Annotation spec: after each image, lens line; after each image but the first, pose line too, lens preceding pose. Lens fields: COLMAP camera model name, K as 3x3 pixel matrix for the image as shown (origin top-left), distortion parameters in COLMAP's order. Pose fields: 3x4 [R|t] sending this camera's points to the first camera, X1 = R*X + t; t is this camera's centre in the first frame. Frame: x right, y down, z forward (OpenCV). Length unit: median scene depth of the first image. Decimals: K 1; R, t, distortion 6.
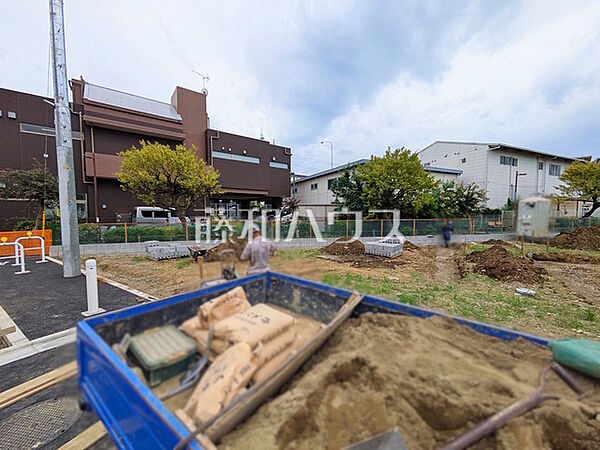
lens RADIAL K [[235.2, 0, 301.4], [0, 235.2, 225.8], [0, 0, 1]] dist [0.003697, 0.000127]
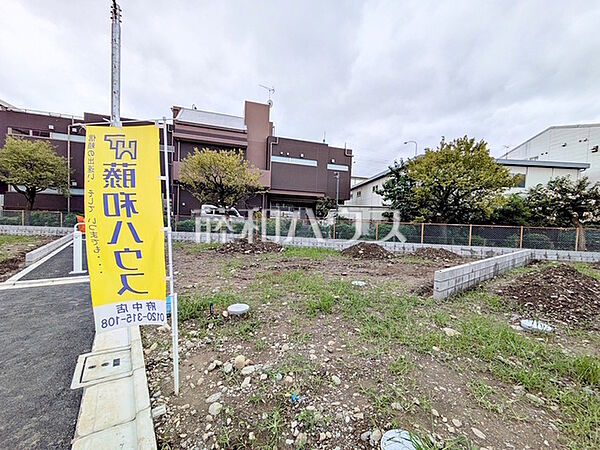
lens RADIAL K [[235.2, 0, 301.4], [0, 235.2, 225.8], [0, 0, 1]] dist [0.003697, 0.000127]
pose [[0.934852, 0.047457, -0.351852, 0.168861], [-0.056610, 0.998272, -0.015765, 0.015528], [0.350496, 0.034656, 0.935923, 0.050024]]
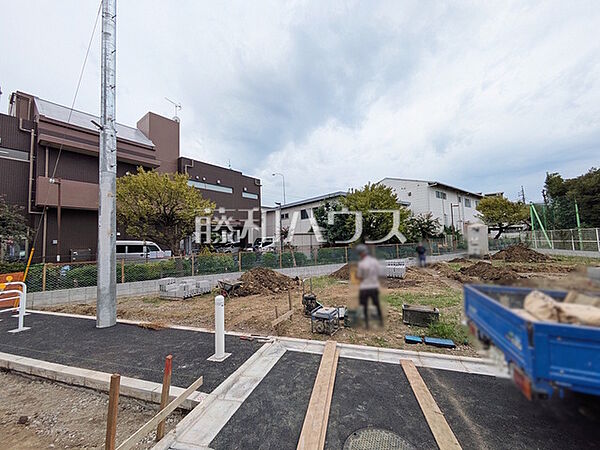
lens RADIAL K [[235.2, 0, 301.4], [0, 235.2, 225.8], [0, 0, 1]] dist [0.003697, 0.000127]
pose [[0.967939, -0.016026, 0.250674, -0.195306], [0.047721, 0.991520, -0.120877, 0.001016], [-0.246611, 0.128964, 0.960495, 0.004973]]
